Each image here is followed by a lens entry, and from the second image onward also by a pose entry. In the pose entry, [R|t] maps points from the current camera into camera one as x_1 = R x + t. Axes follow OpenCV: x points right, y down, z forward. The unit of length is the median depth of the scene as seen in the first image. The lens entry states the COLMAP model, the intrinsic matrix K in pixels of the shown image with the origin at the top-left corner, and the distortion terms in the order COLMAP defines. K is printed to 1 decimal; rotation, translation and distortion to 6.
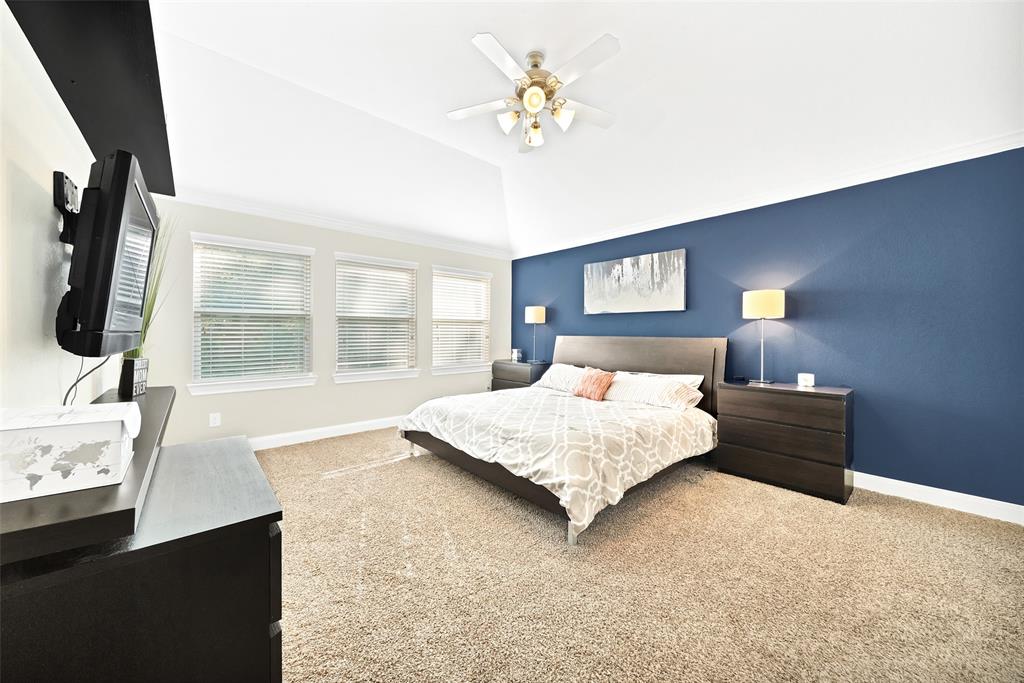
lens RADIAL K [[374.3, 0, 517.6], [0, 374.3, 343.8], [0, 0, 1]] dist [-0.000076, -0.000013]
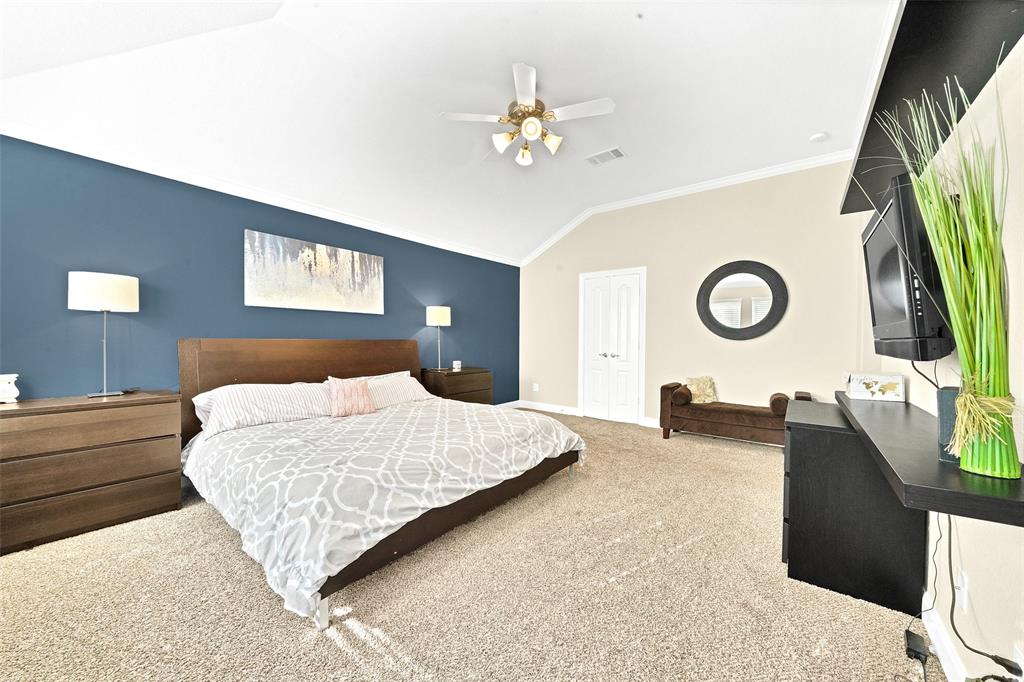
lens RADIAL K [[374.3, 0, 517.6], [0, 374.3, 343.3], [0, 0, 1]] dist [-0.000076, -0.000013]
pose [[-0.197007, -0.015367, 0.980282, -0.648174], [0.022009, 0.999556, 0.020093, -0.017552], [-0.980155, 0.025533, -0.196581, 0.778091]]
